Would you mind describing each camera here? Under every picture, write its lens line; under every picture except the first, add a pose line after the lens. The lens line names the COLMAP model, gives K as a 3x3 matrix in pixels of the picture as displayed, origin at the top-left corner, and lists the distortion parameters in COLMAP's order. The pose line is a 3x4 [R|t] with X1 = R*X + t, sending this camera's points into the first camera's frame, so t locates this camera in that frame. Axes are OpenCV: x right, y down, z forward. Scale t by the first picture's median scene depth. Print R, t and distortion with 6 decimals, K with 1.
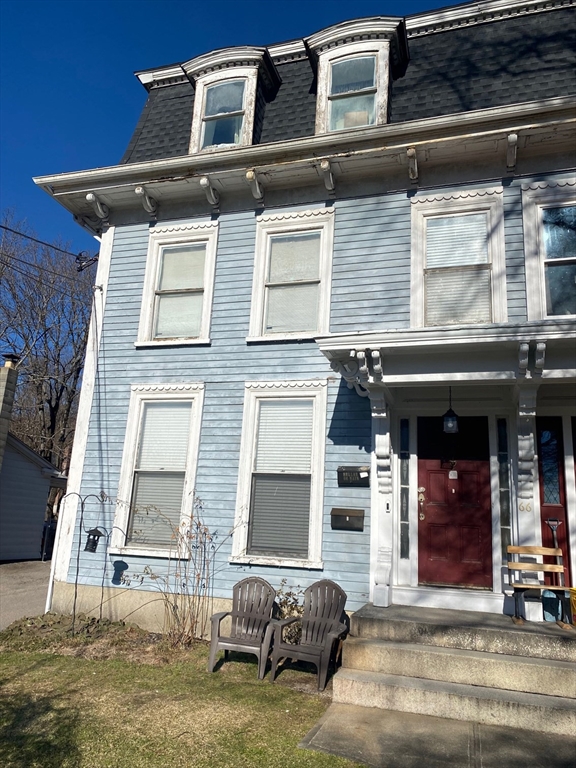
lens RADIAL K [[590.9, 0, 275.5], [0, 590.9, 386.6], [0, 0, 1]] dist [0.037905, -0.029101]
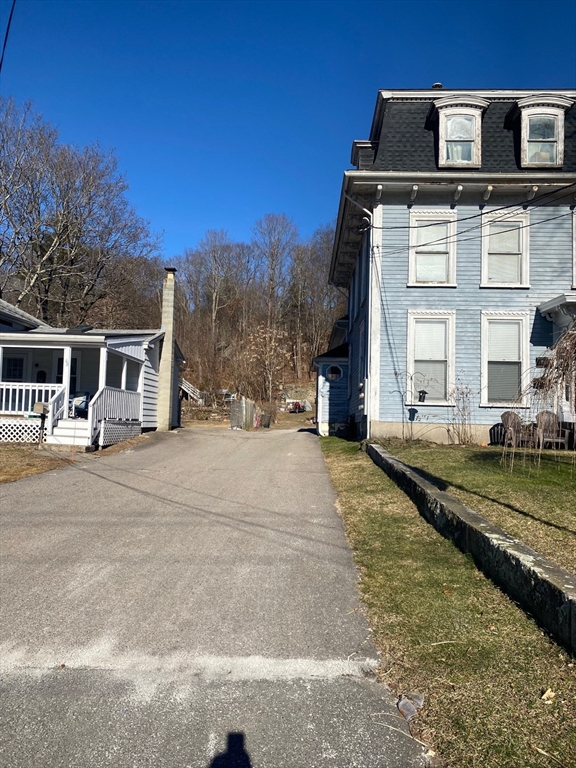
lens RADIAL K [[583.2, 0, 285.5], [0, 583.2, 390.4], [0, 0, 1]] dist [0.051325, -0.054060]
pose [[0.964485, -0.014362, 0.263746, -1.292815], [-0.035882, 0.982140, 0.184700, -0.091159], [-0.261689, -0.187604, 0.946744, -0.679882]]
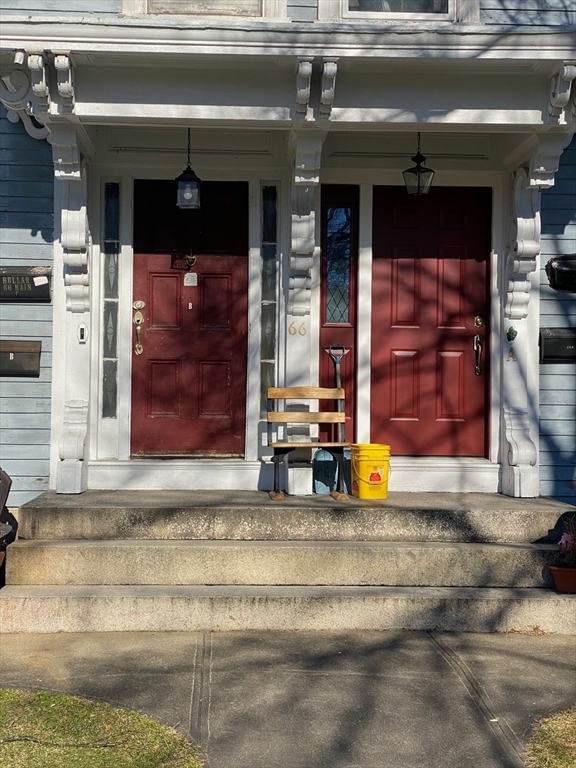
lens RADIAL K [[1149.1, 0, 285.0], [0, 1149.1, 381.0], [0, 0, 1]] dist [0.098171, 0.000000]
pose [[0.934930, -0.034662, 0.353135, -0.027808], [-0.044325, 0.976014, 0.213150, -0.003922], [-0.352053, -0.214933, 0.910968, -0.121434]]
